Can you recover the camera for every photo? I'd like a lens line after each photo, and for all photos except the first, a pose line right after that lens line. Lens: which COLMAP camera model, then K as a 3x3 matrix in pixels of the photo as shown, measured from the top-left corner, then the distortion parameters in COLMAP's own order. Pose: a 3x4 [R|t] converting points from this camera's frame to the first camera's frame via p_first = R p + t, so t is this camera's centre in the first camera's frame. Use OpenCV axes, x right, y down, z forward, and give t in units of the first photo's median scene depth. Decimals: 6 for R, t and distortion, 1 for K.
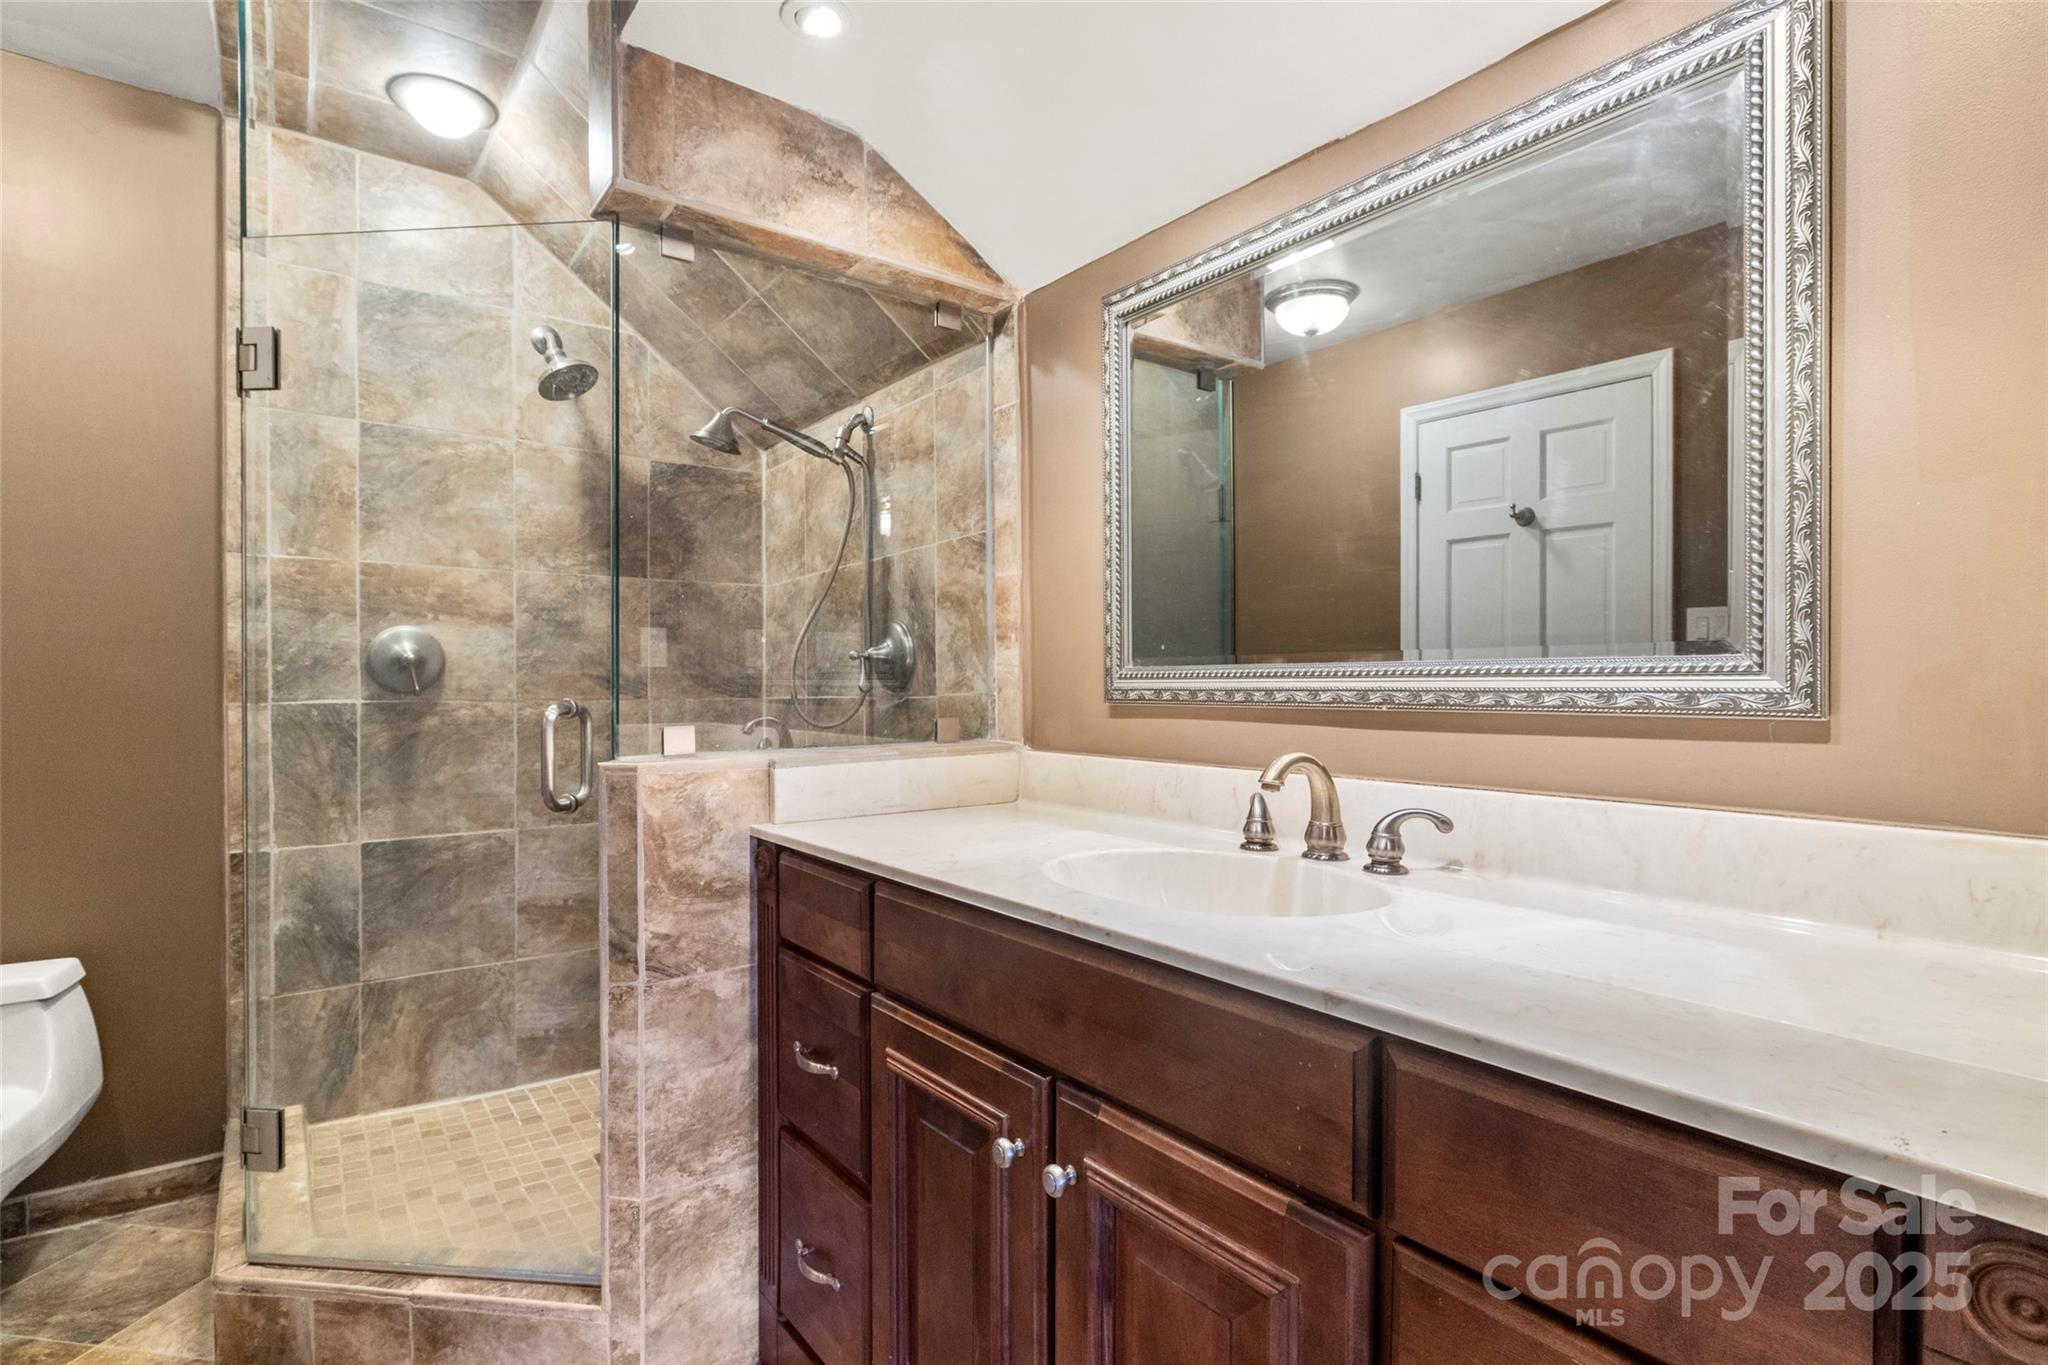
lens RADIAL K [[979.2, 0, 1024.0], [0, 979.2, 682.5], [0, 0, 1]] dist [0.002349, 0.000155]
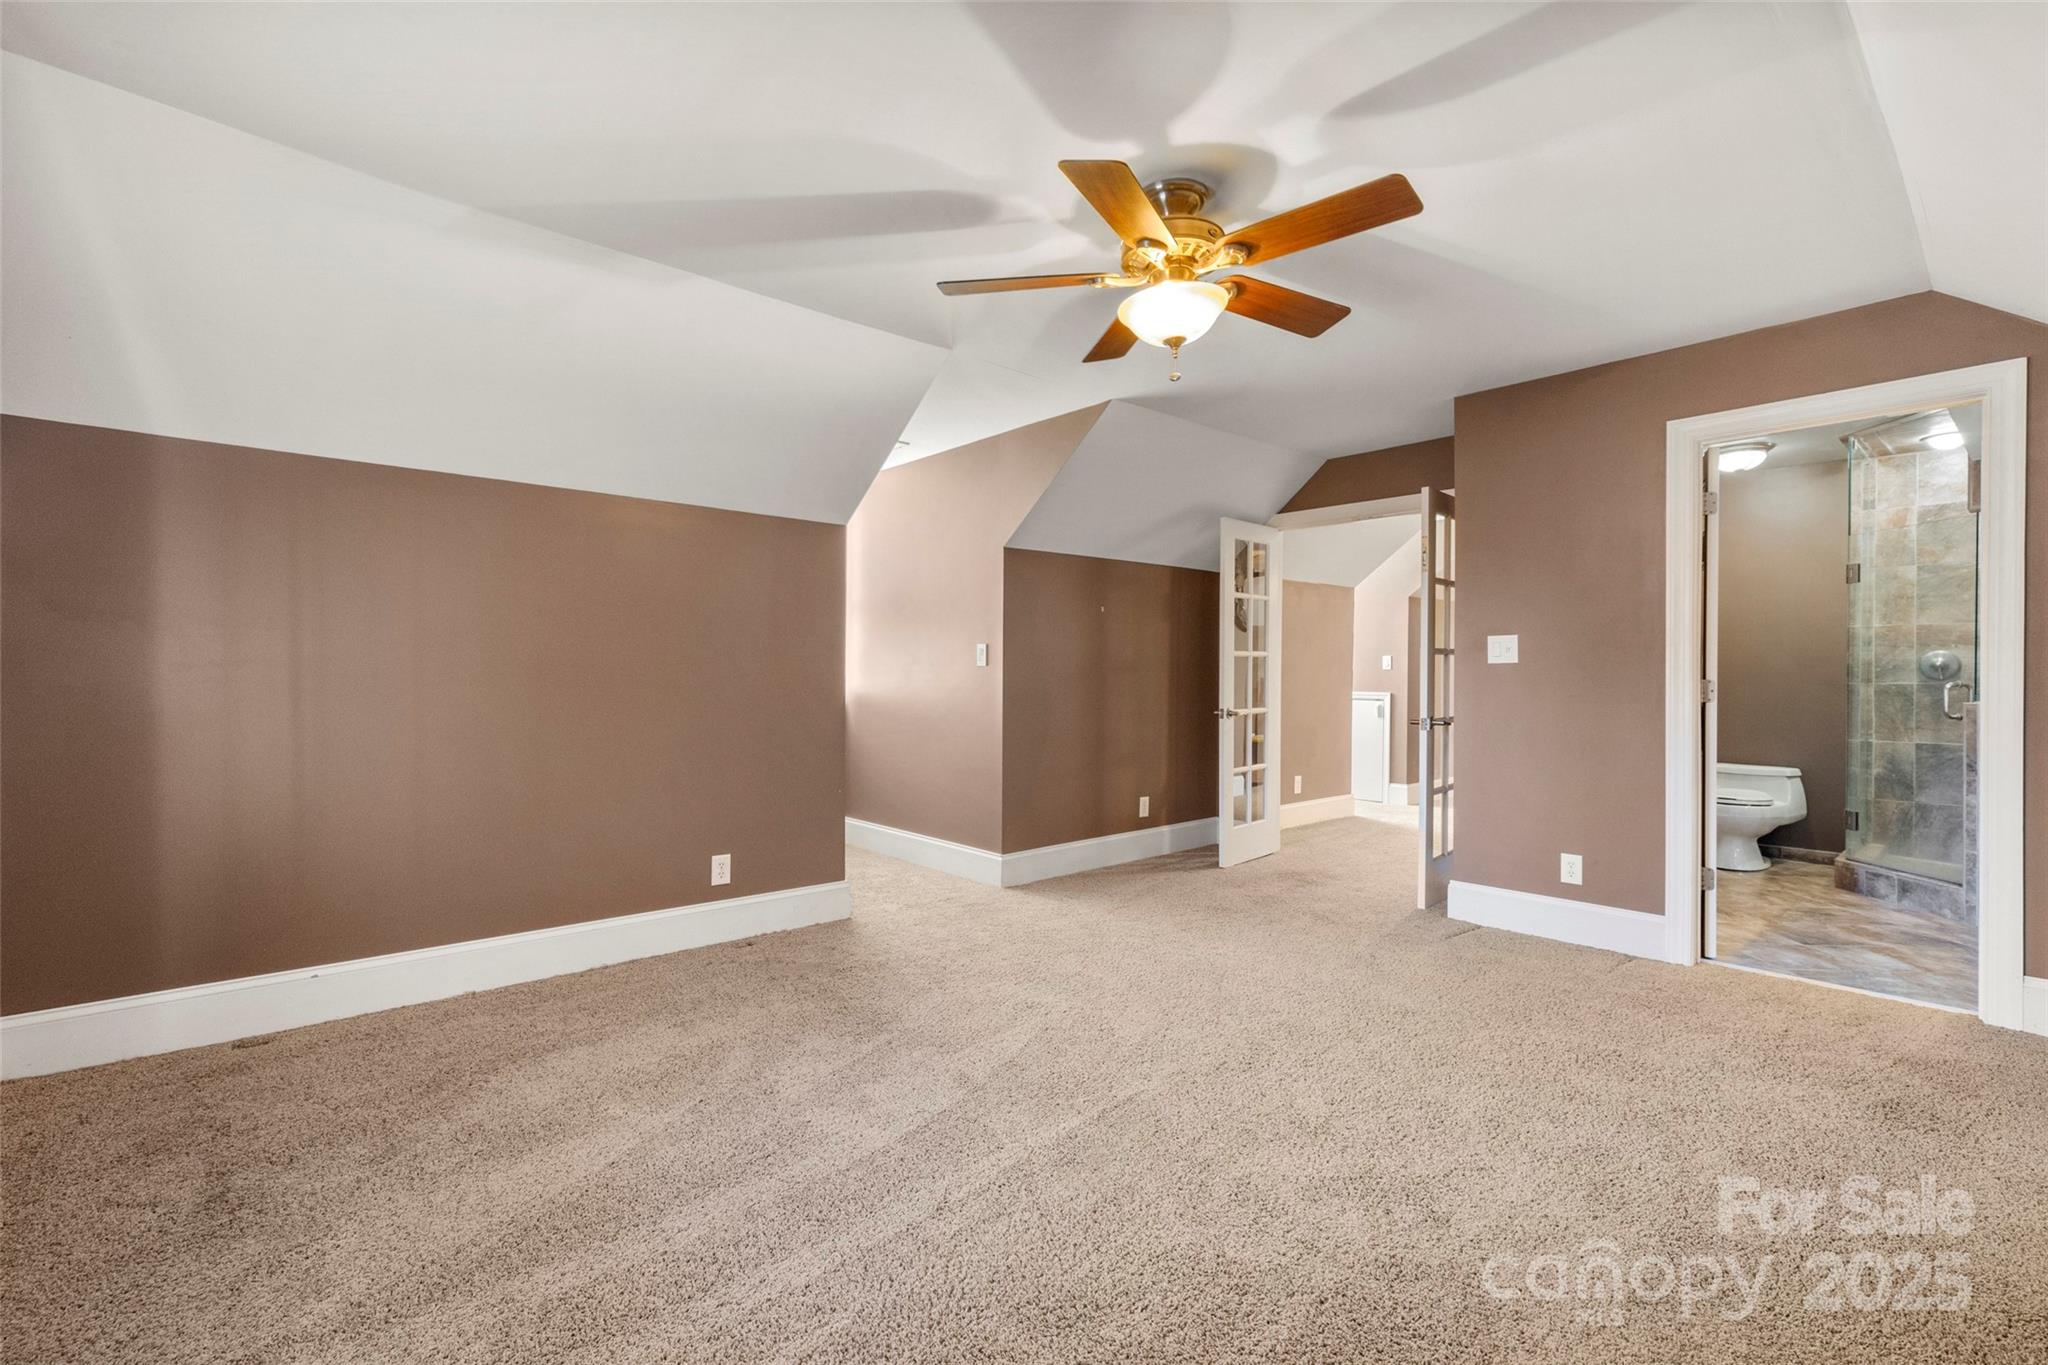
lens RADIAL K [[920.0, 0, 1024.0], [0, 920.0, 682.5], [0, 0, 1]] dist [0.021797, 0.000132]
pose [[0.080154, 0.007526, -0.996754, 1.420781], [-0.009076, 0.999936, 0.006820, 0.021558], [0.996741, 0.008500, 0.080217, -1.340160]]
